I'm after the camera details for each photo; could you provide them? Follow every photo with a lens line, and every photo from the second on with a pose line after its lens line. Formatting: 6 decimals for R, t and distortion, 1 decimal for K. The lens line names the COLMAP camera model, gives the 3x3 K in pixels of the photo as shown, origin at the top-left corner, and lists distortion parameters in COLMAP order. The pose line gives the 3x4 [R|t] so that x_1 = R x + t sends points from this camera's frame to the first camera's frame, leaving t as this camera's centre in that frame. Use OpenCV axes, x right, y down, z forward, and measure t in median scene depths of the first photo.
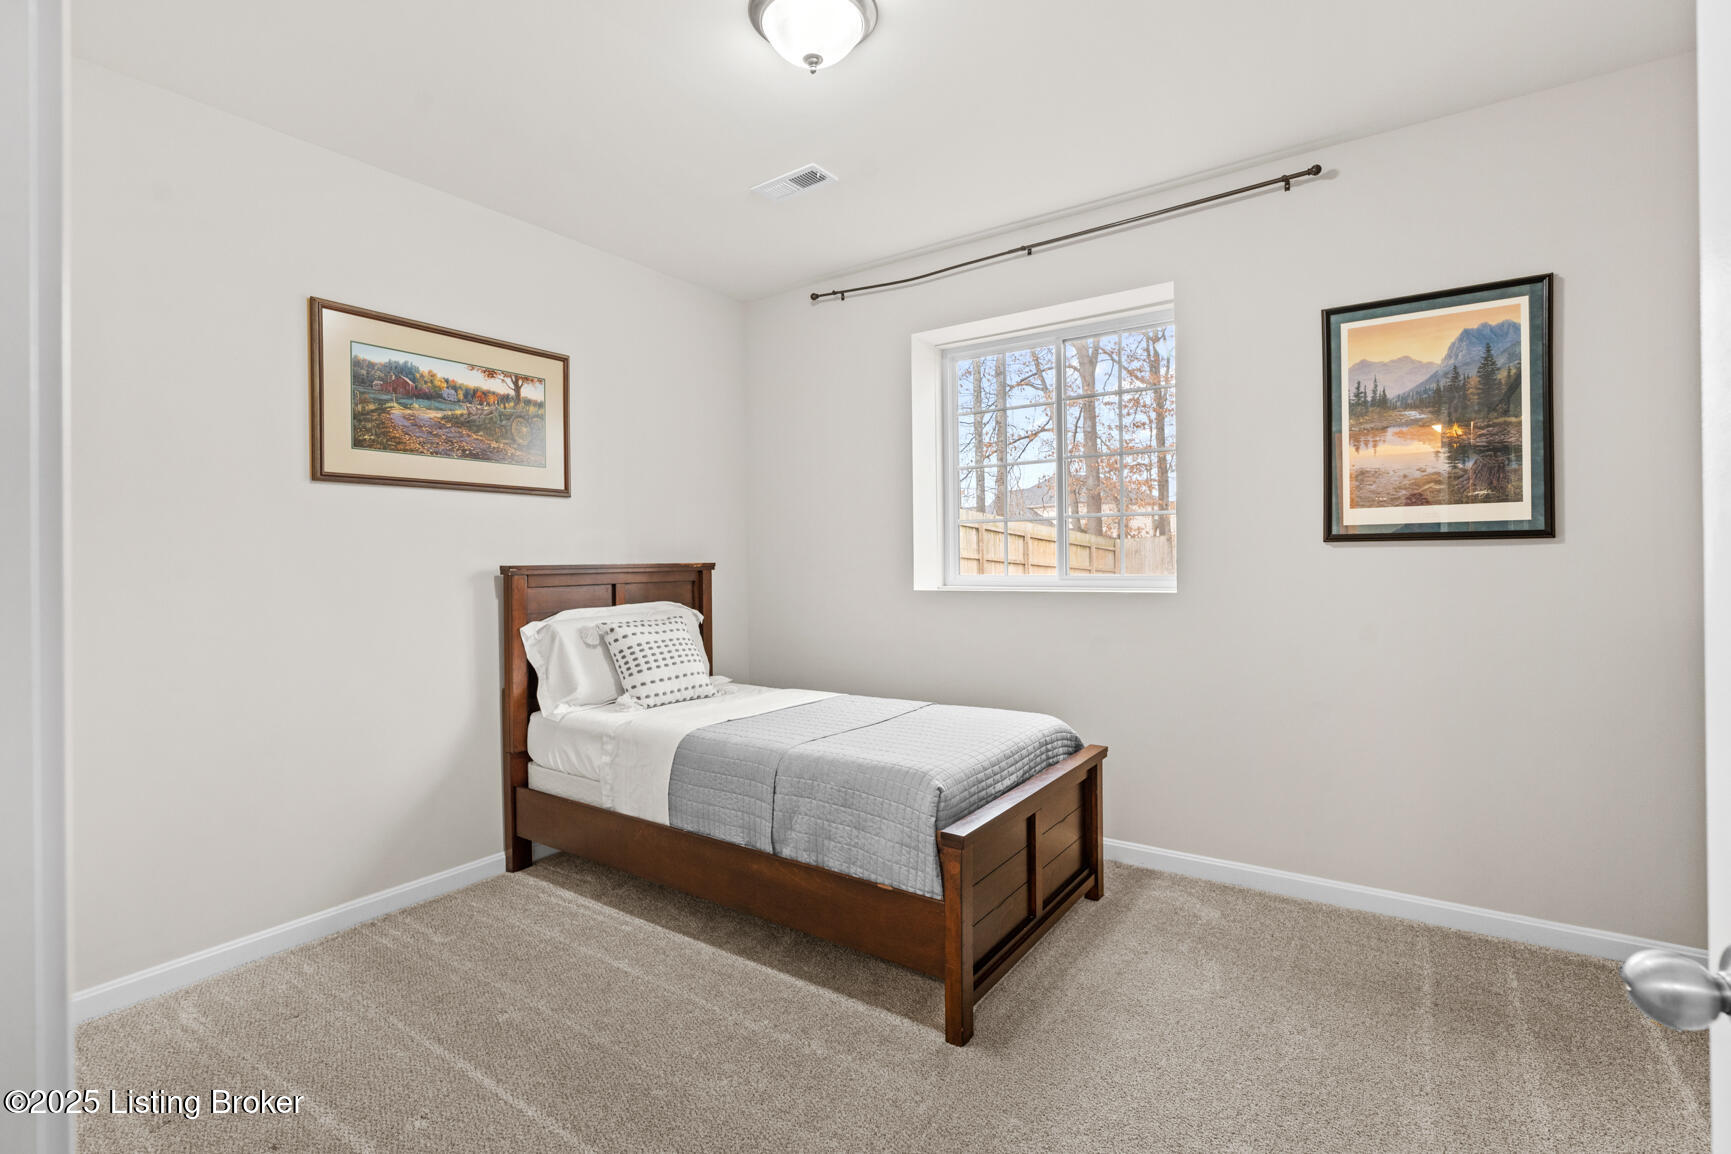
lens RADIAL K [[775.3, 0, 859.5], [0, 775.3, 567.6], [0, 0, 1]] dist [-0.003218, -0.000251]
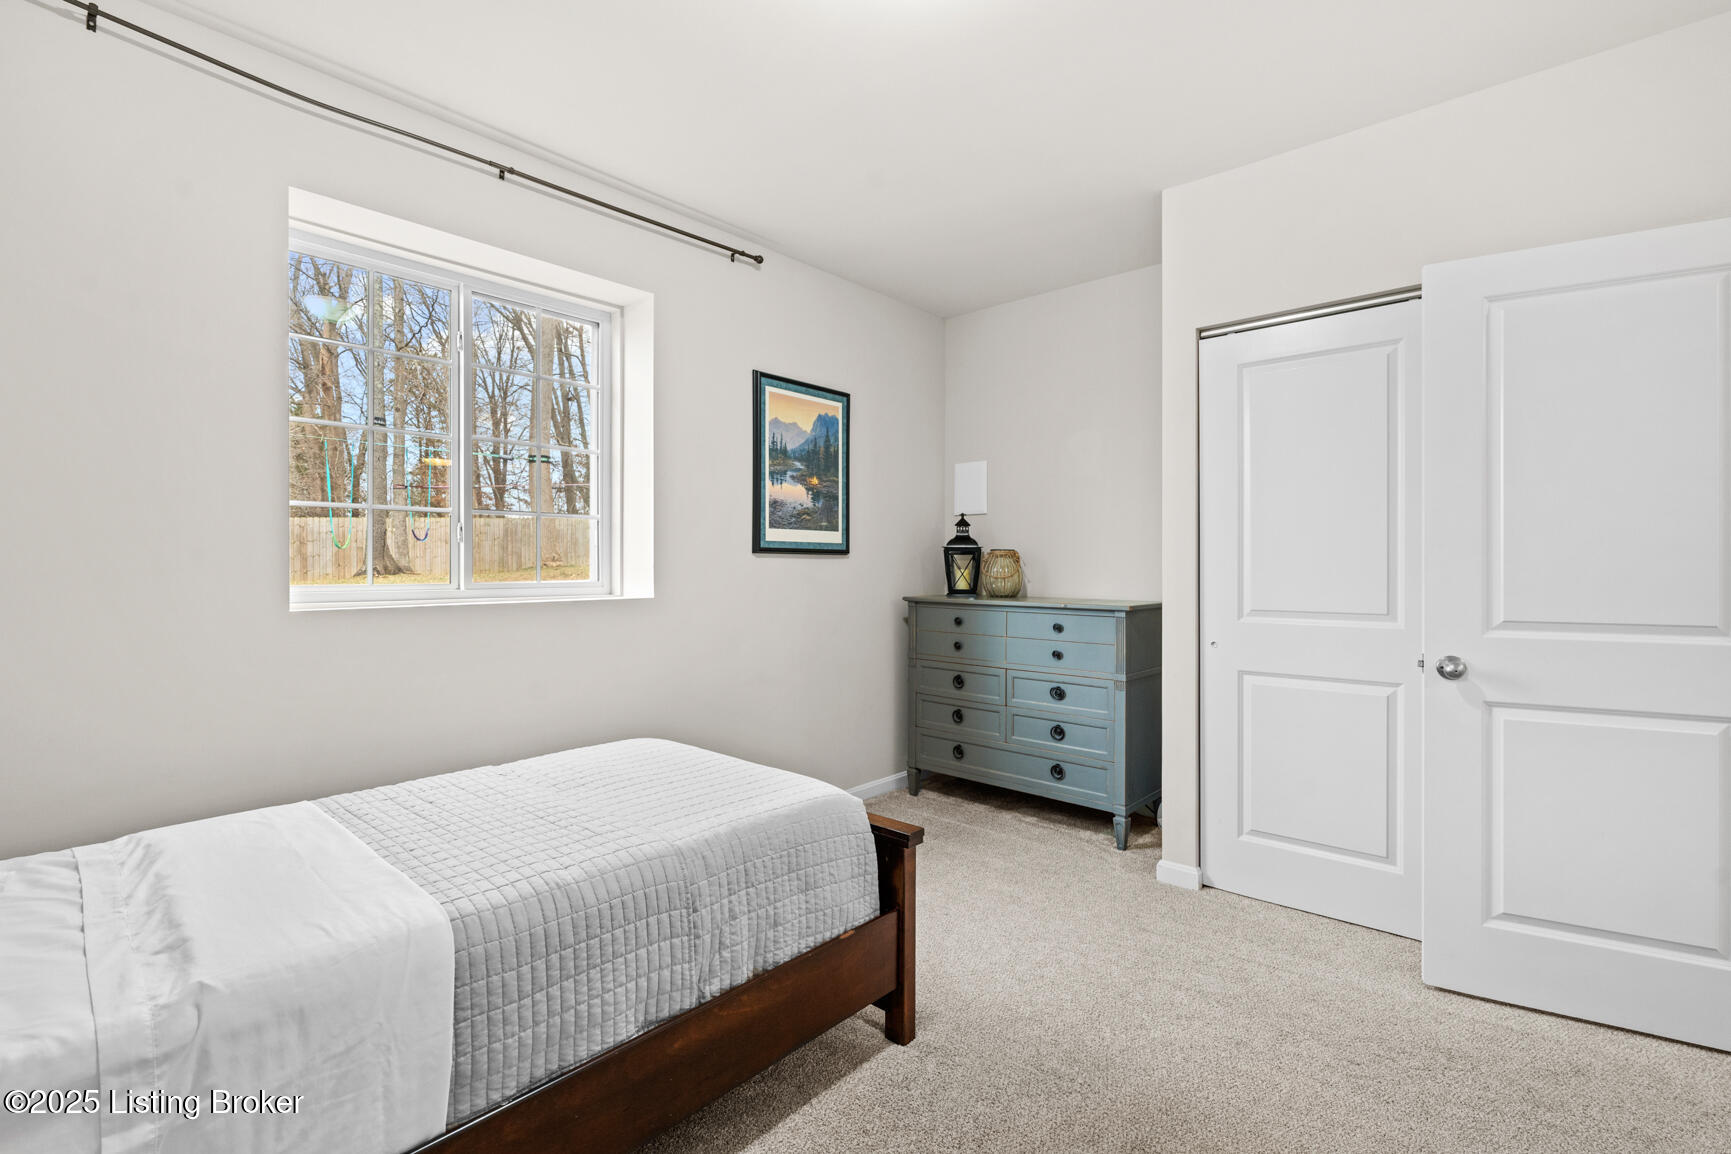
lens RADIAL K [[775.3, 0, 858.5], [0, 775.3, 575.3], [0, 0, 1]] dist [-0.003218, -0.000251]
pose [[0.138970, -0.000200, 0.990297, -0.661896], [0.004569, 0.999989, -0.000439, 0.004765], [-0.990286, 0.004586, 0.138970, 0.685048]]
